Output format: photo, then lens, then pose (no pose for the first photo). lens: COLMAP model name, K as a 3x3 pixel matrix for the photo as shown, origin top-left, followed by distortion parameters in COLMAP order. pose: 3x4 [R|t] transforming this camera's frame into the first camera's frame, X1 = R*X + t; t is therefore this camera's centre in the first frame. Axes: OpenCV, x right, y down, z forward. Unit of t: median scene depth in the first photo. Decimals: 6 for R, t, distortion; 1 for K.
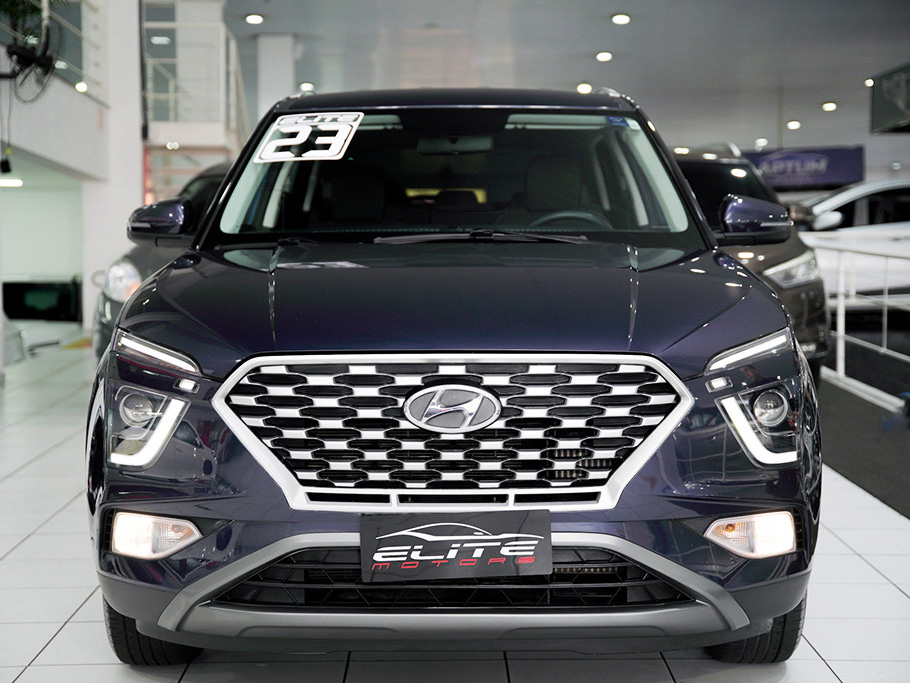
lens RADIAL K [[1604.4, 0, 455.0], [0, 1604.4, 341.5], [0, 0, 1]] dist [0.069271, 0.118122]
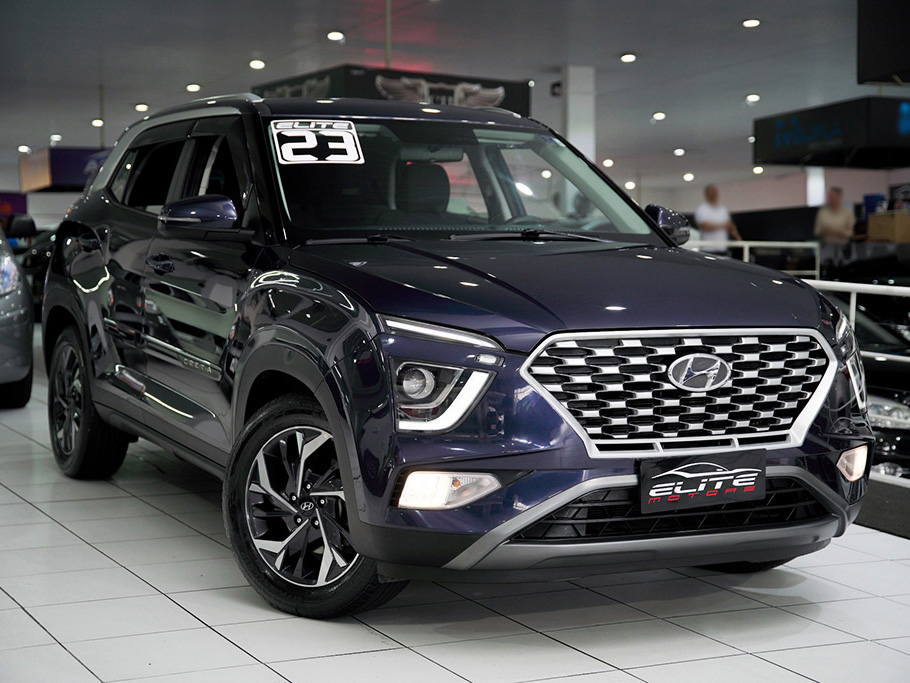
lens RADIAL K [[1722.1, 0, 455.0], [0, 1722.1, 341.5], [0, 0, 1]] dist [0.059448, -0.107718]
pose [[0.887006, -0.015830, 0.461486, -0.792415], [0.017521, 0.999846, 0.000620, 0.013186], [-0.461425, 0.007536, 0.887147, -0.115120]]
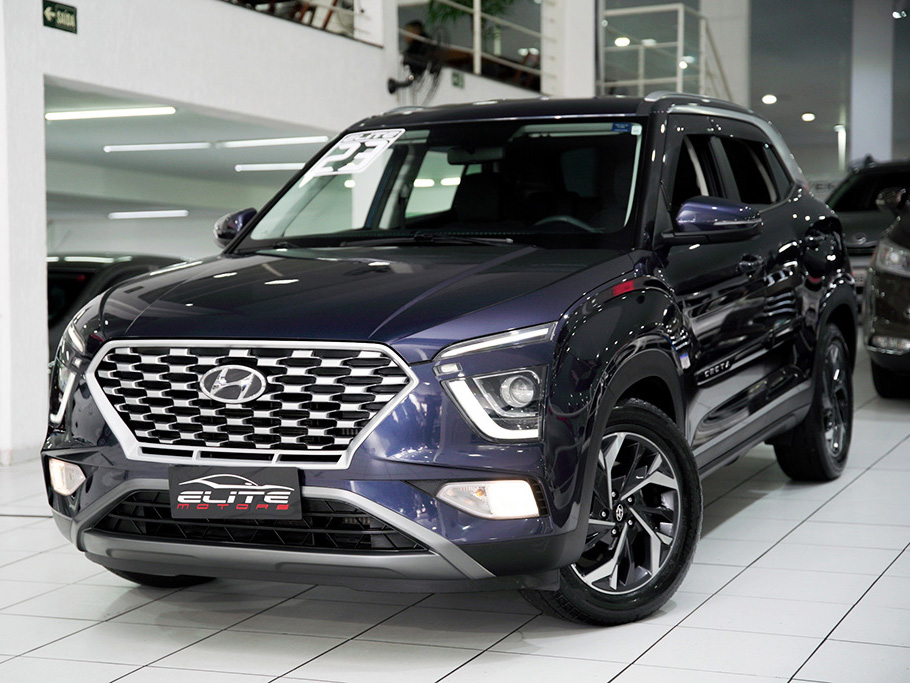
lens RADIAL K [[1798.1, 0, 455.0], [0, 1798.1, 341.5], [0, 0, 1]] dist [0.049340, 0.069387]
pose [[0.911600, 0.013235, -0.410865, 0.729640], [-0.010387, 0.999904, 0.009163, -0.006115], [0.410947, -0.004085, 0.911650, -0.211430]]
